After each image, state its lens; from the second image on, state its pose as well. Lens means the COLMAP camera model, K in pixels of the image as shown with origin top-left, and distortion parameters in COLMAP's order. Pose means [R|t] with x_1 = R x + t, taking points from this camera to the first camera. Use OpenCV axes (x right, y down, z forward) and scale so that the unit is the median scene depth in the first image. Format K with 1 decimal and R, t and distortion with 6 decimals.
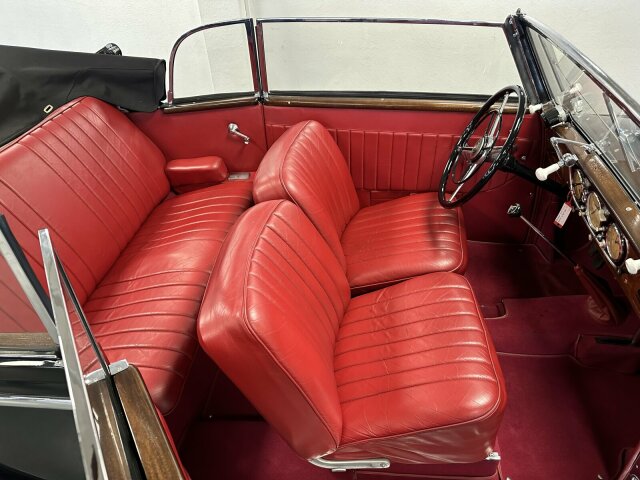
lens RADIAL K [[465.7, 0, 320.0], [0, 465.7, 240.0], [0, 0, 1]] dist [0.027416, -0.003675]
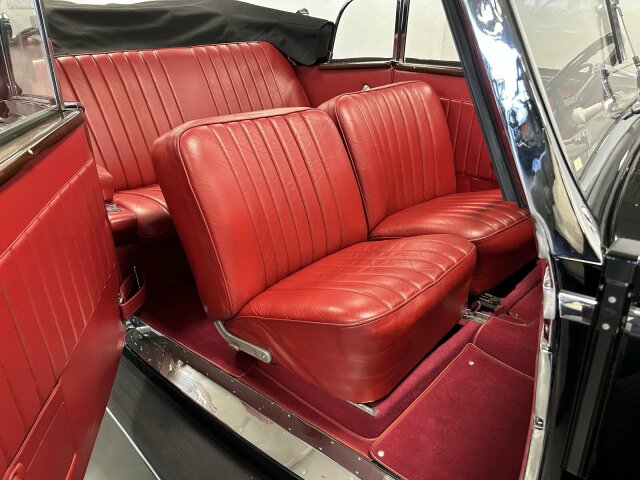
lens RADIAL K [[465.7, 0, 320.0], [0, 465.7, 240.0], [0, 0, 1]] dist [0.027416, -0.003675]
pose [[0.795370, 0.311489, -0.519963, 0.453837], [-0.384841, 0.922274, -0.036181, 0.180009], [0.468278, 0.228880, 0.853422, 0.141325]]
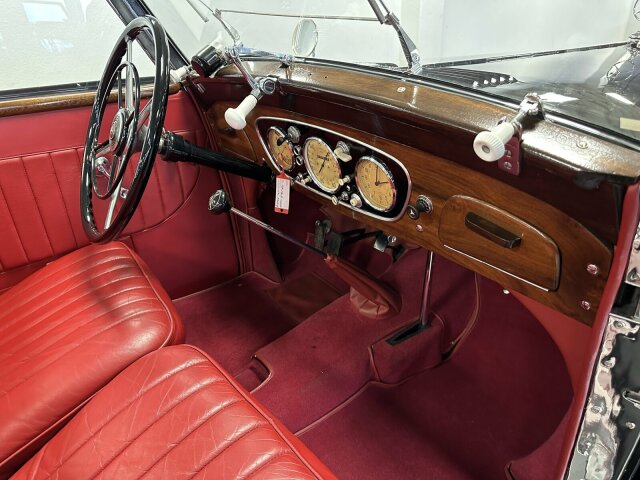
lens RADIAL K [[465.7, 0, 320.0], [0, 465.7, 240.0], [0, 0, 1]] dist [0.027416, -0.003675]
pose [[0.730637, -0.313005, 0.606793, 0.113874], [0.418247, 0.907642, -0.035416, 0.045960], [-0.539665, 0.279666, 0.794071, 0.398547]]
